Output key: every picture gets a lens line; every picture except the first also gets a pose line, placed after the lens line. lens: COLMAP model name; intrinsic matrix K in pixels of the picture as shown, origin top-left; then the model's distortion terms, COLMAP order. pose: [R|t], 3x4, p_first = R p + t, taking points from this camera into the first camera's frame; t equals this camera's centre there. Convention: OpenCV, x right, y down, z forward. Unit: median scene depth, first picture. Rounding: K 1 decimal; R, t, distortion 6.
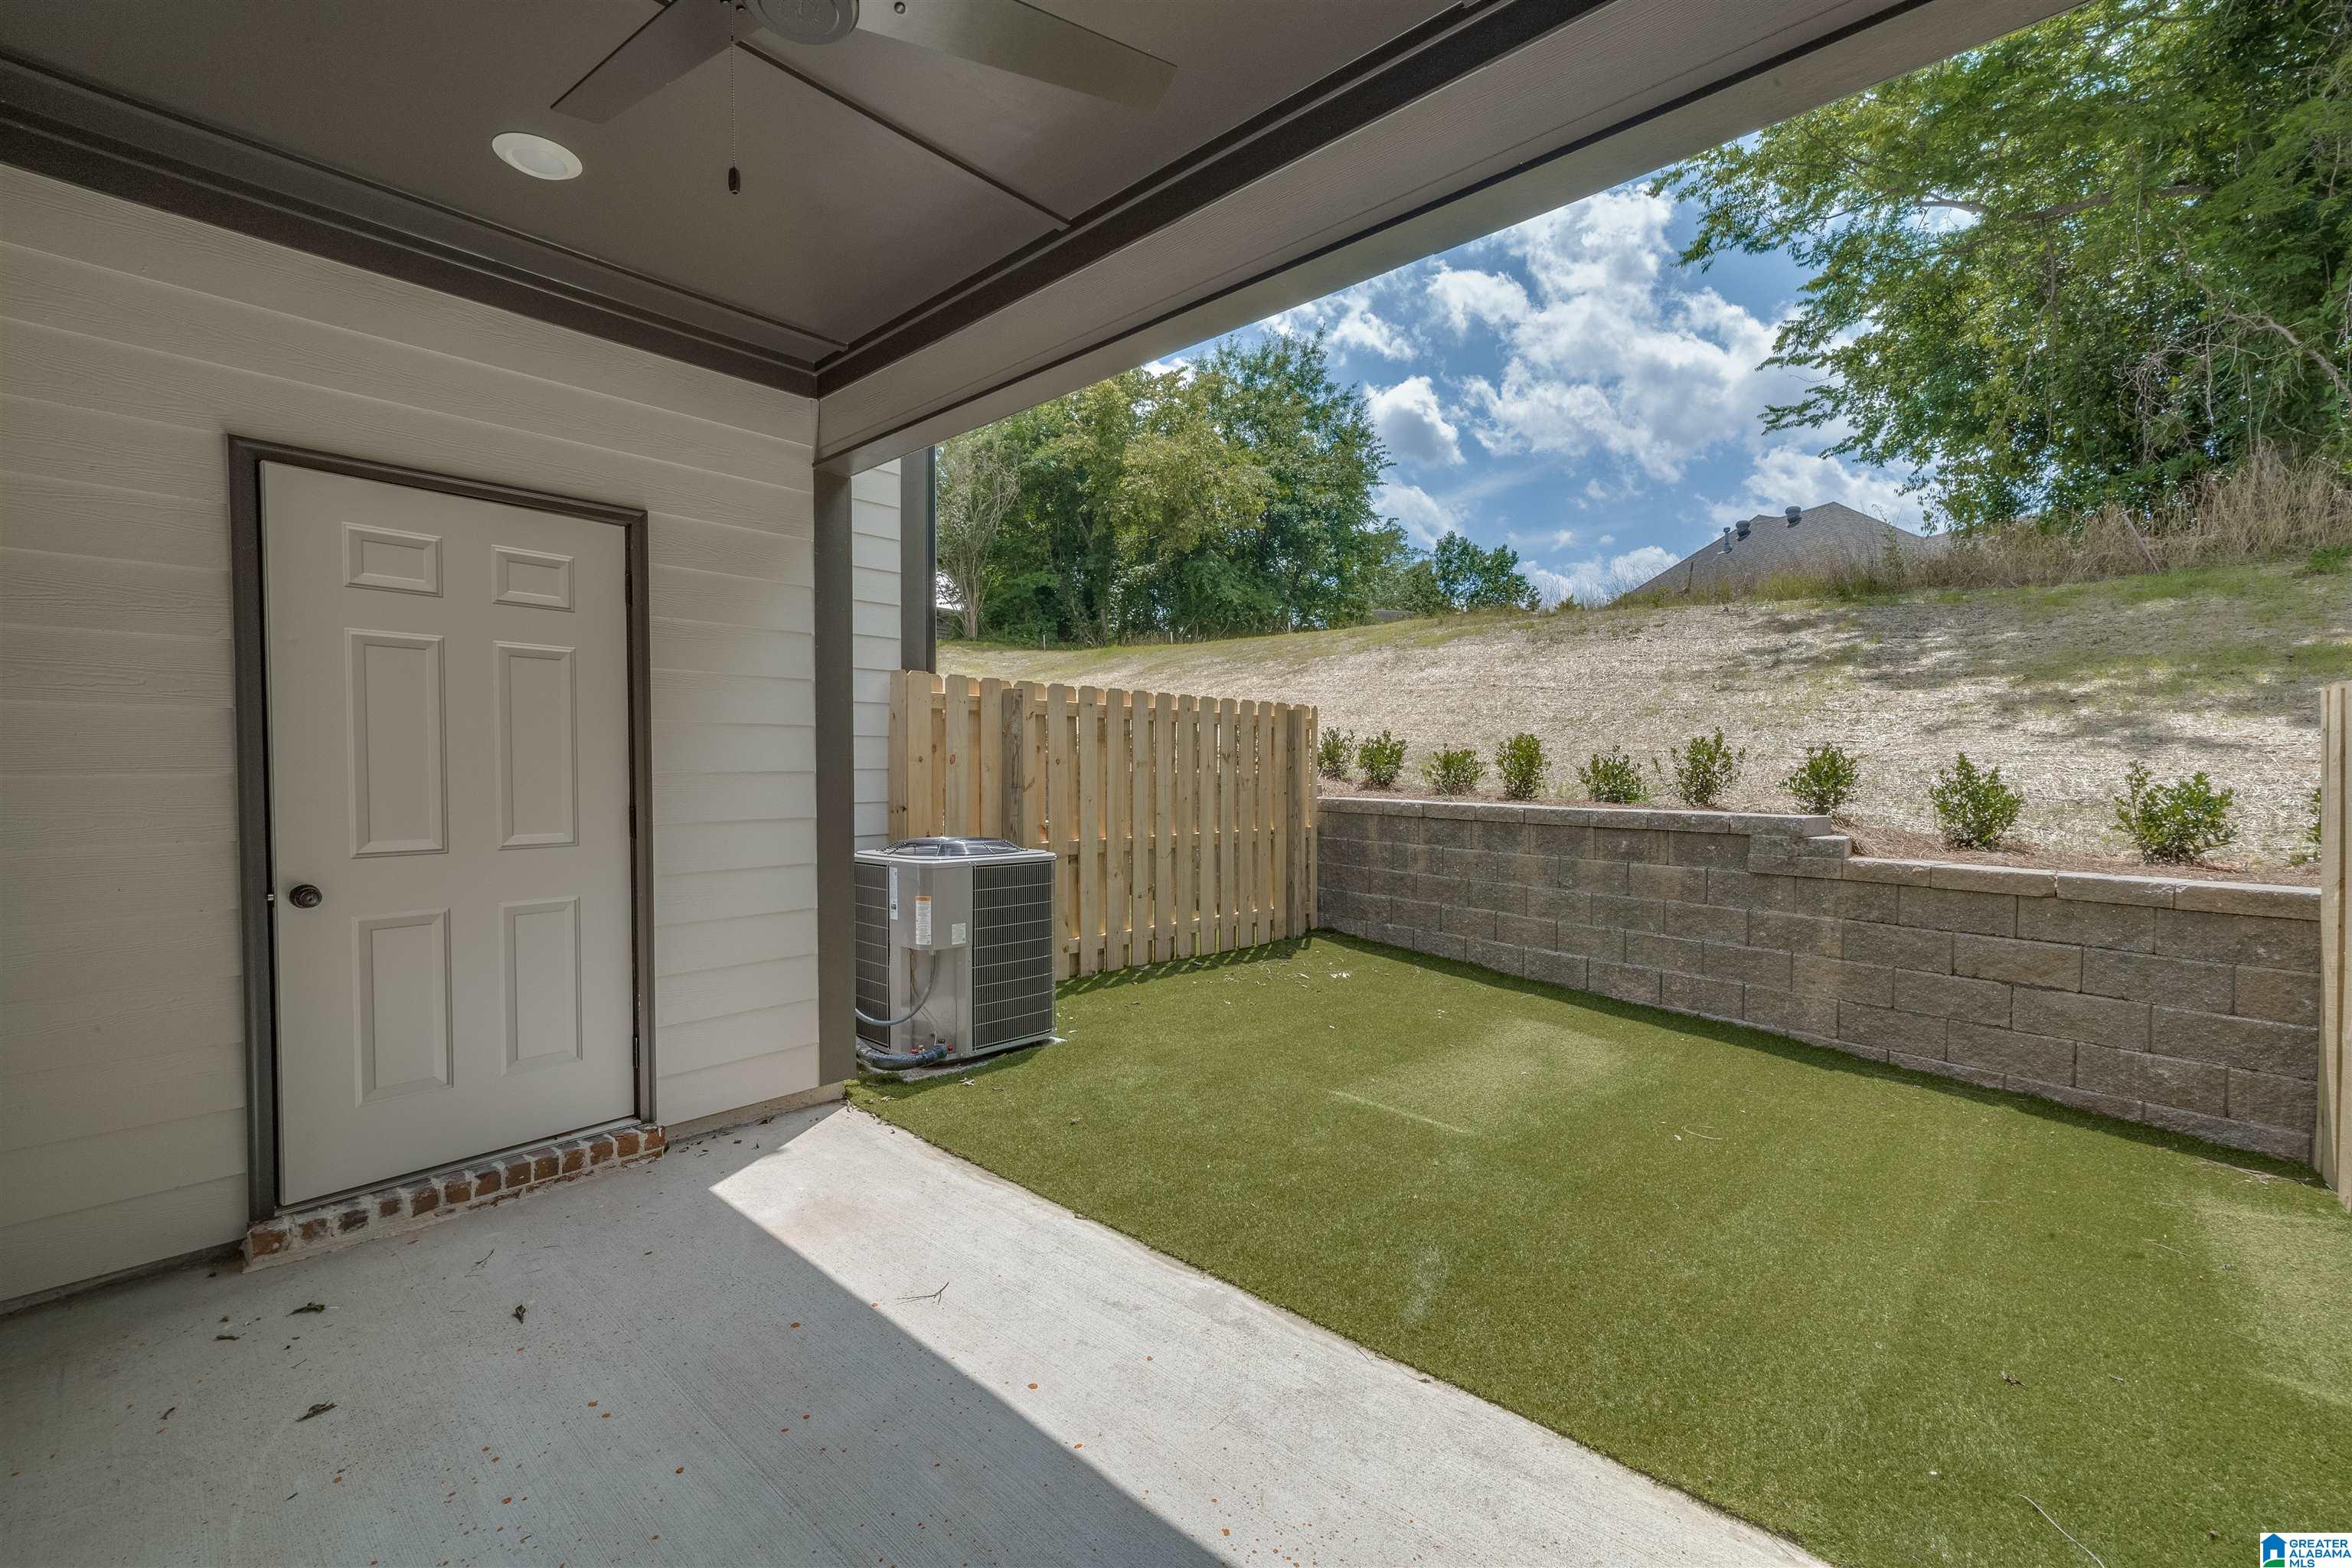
lens RADIAL K [[968.9, 0, 1175.9], [0, 968.9, 779.8], [0, 0, 1]] dist [0.000044, 0.000003]
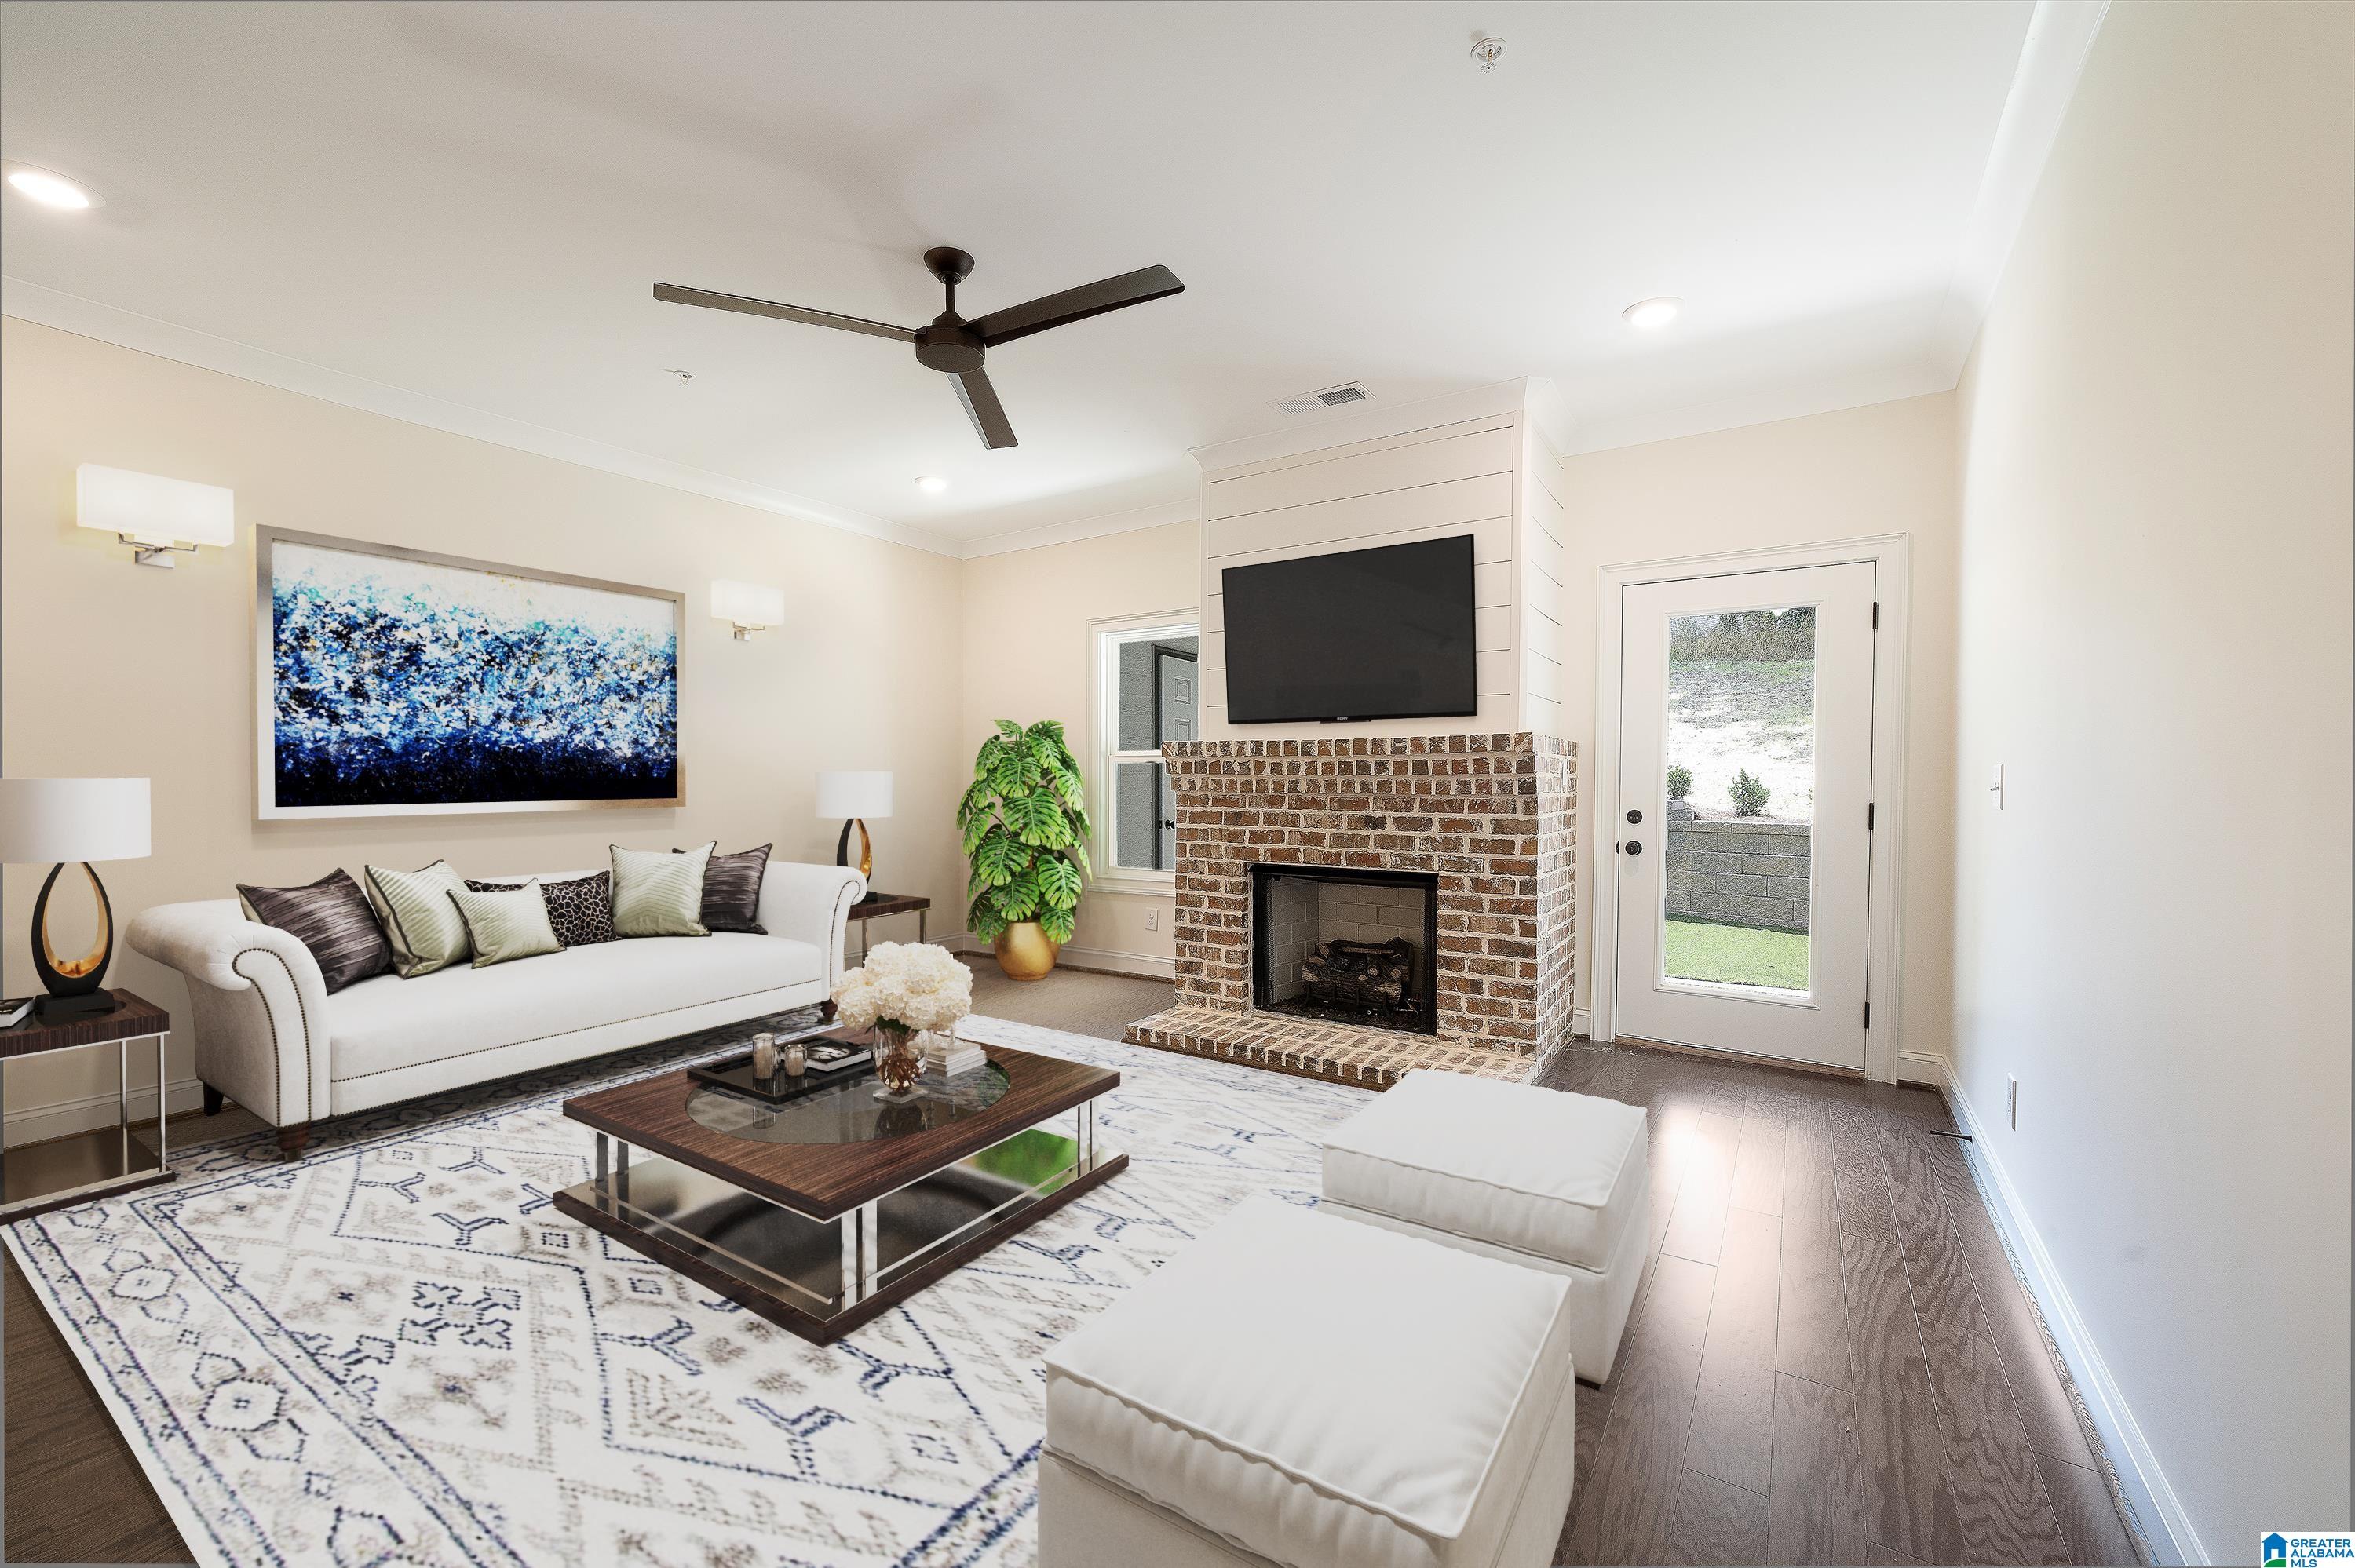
lens RADIAL K [[952.7, 0, 1177.6], [0, 952.7, 785.2], [0, 0, 1]] dist [-0.000010, -0.000001]
pose [[0.986435, -0.004104, 0.164100, -0.642347], [0.005471, 0.999954, -0.007876, 0.014156], [-0.164060, 0.008667, 0.986412, -0.727554]]
